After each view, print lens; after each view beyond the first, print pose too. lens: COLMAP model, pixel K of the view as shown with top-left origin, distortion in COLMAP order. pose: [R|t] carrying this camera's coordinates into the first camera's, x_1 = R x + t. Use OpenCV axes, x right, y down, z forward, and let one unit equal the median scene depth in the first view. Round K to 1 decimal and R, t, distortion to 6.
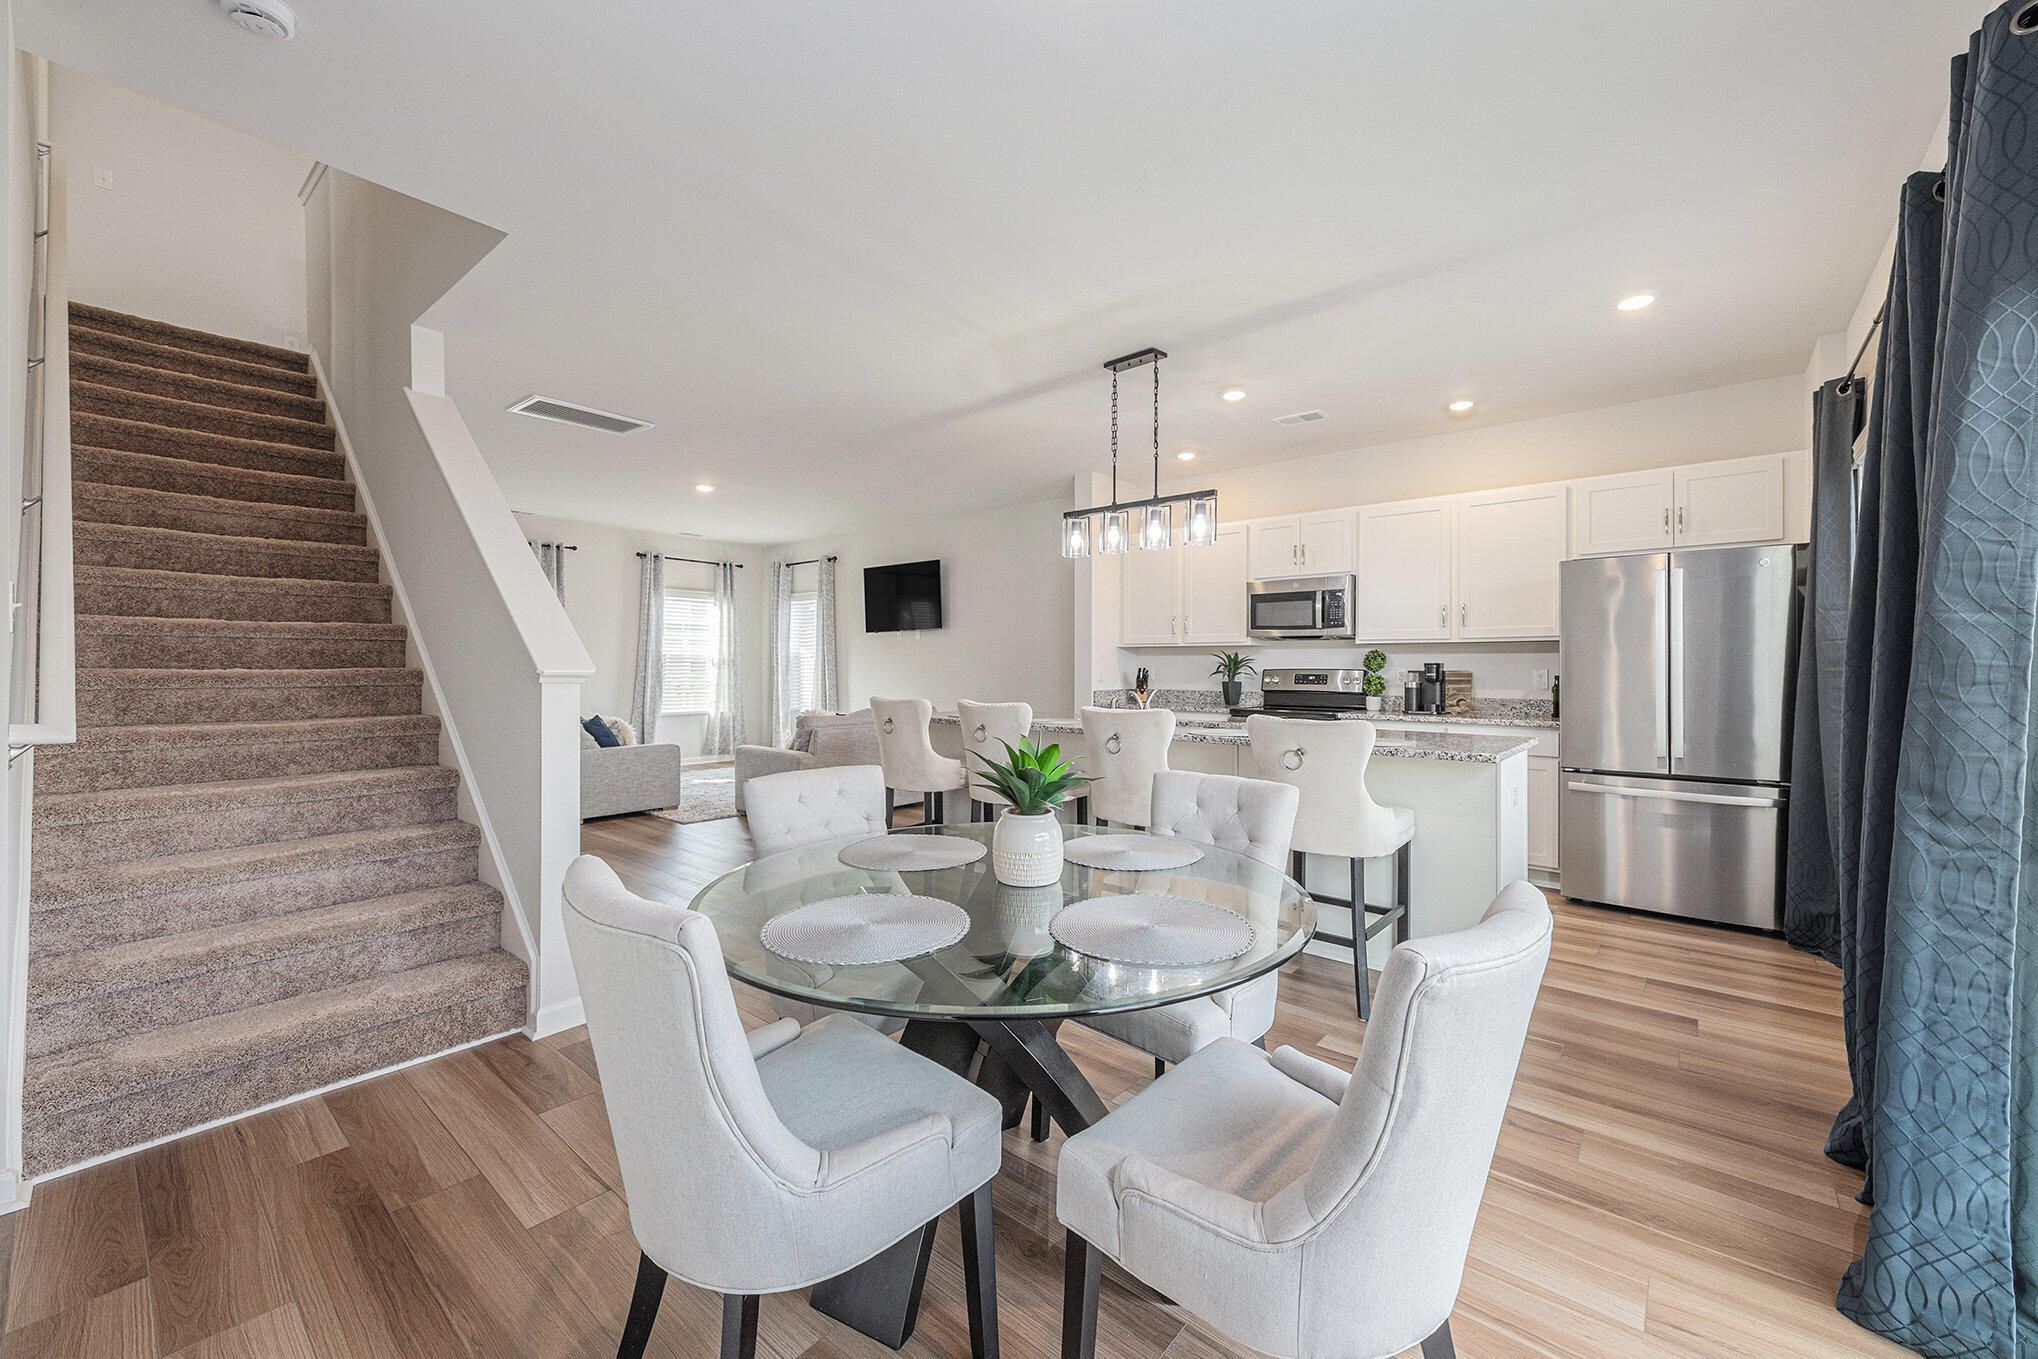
lens RADIAL K [[788.1, 0, 1043.0], [0, 788.1, 669.5], [0, 0, 1]] dist [-0.001152, -0.000299]
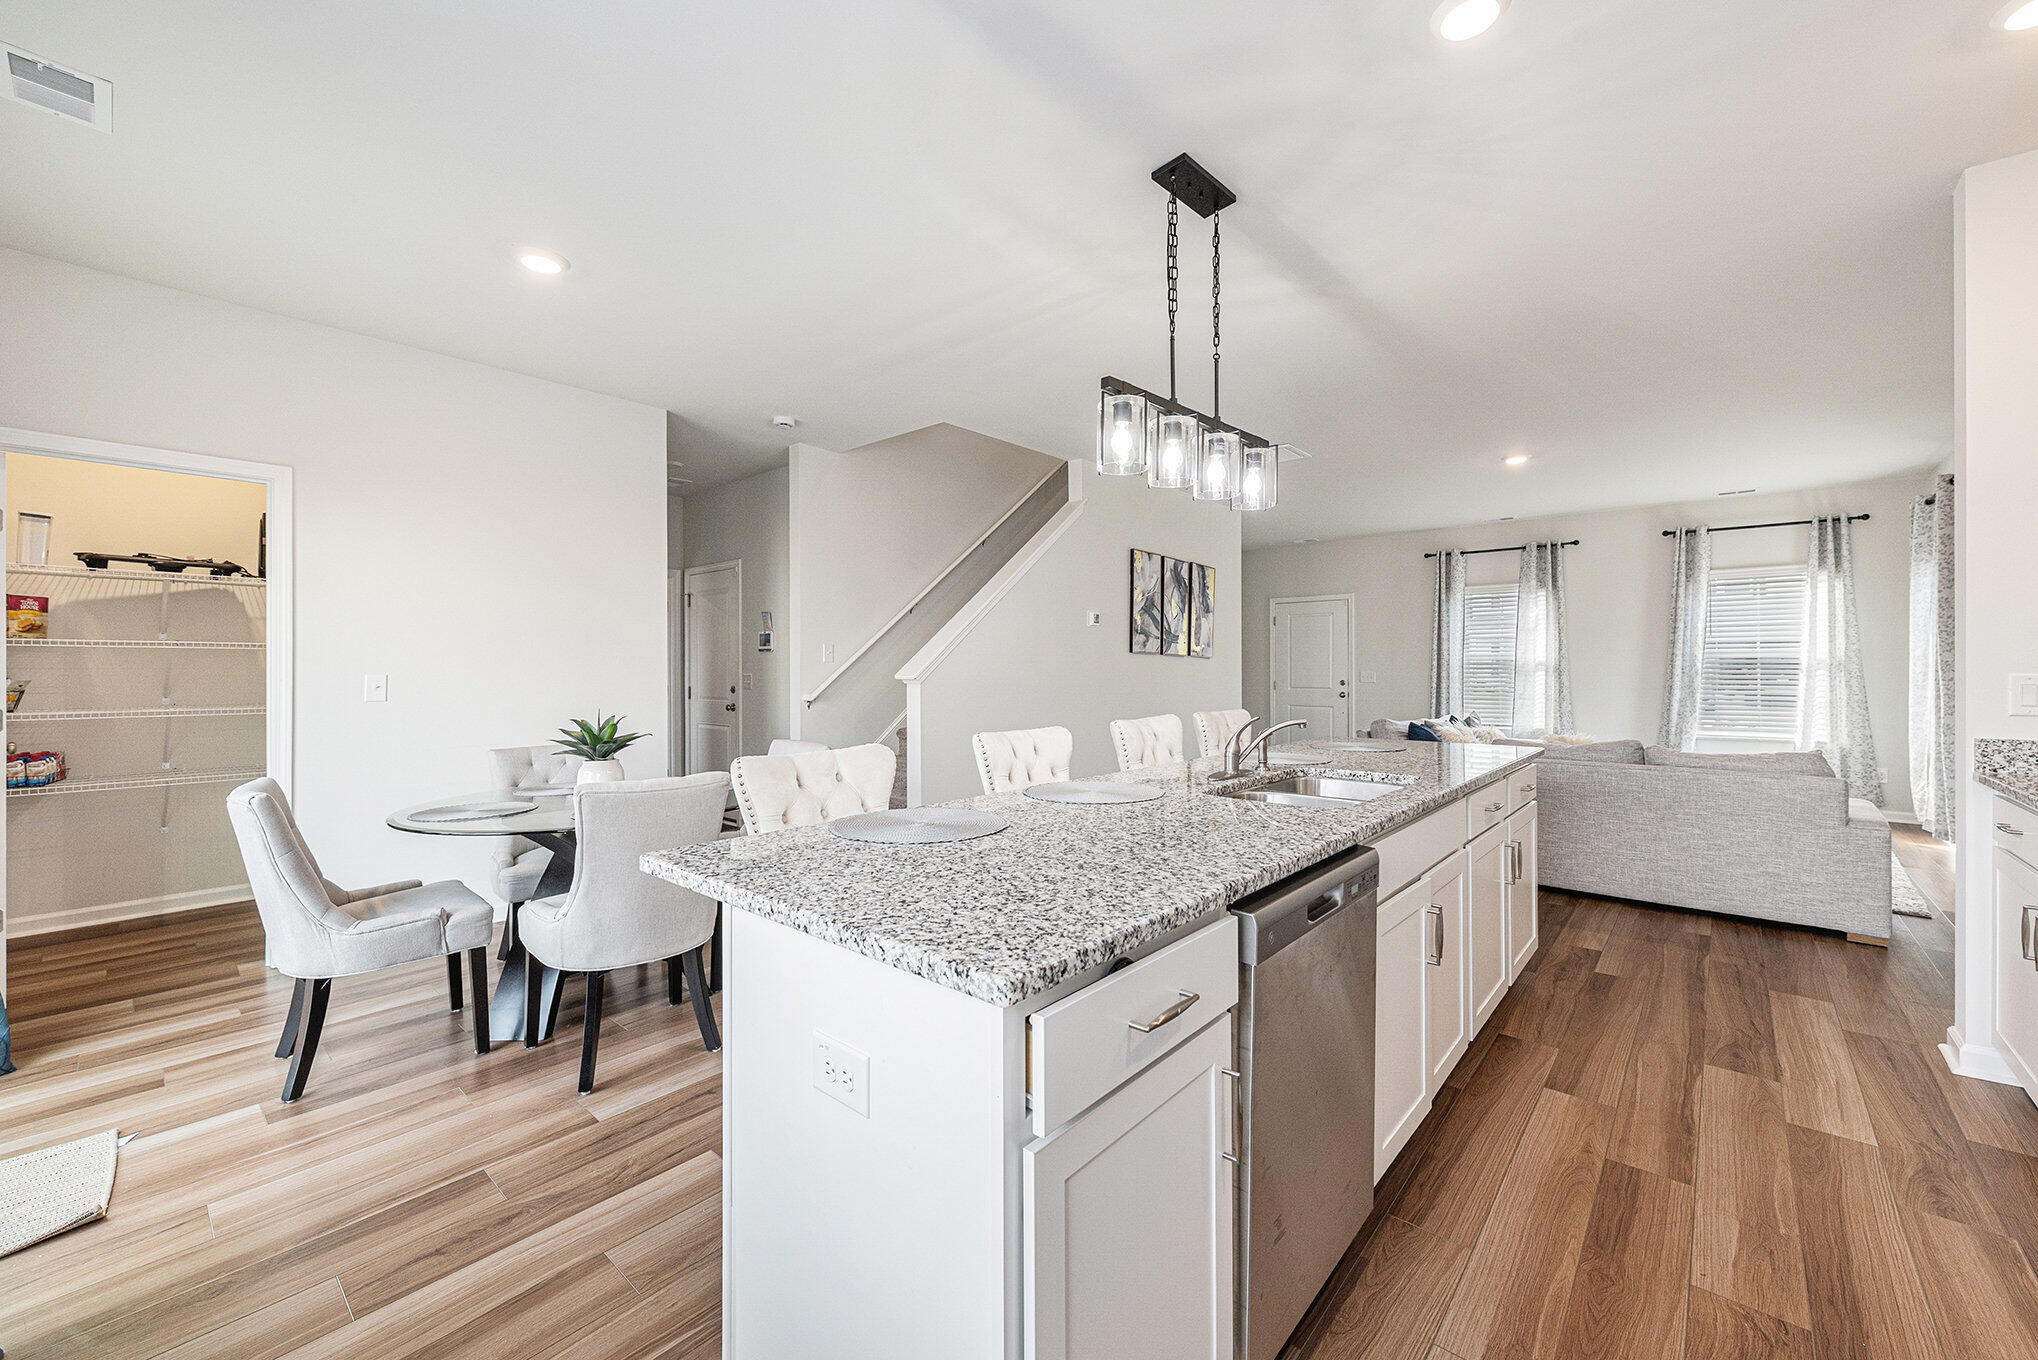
lens RADIAL K [[788.1, 0, 1043.0], [0, 788.1, 670.0], [0, 0, 1]] dist [-0.001152, -0.000299]
pose [[-0.010028, -0.006798, -0.999927, 0.334940], [-0.001056, 0.999976, -0.006788, 0.001850], [0.999949, 0.000988, -0.010035, 0.391418]]
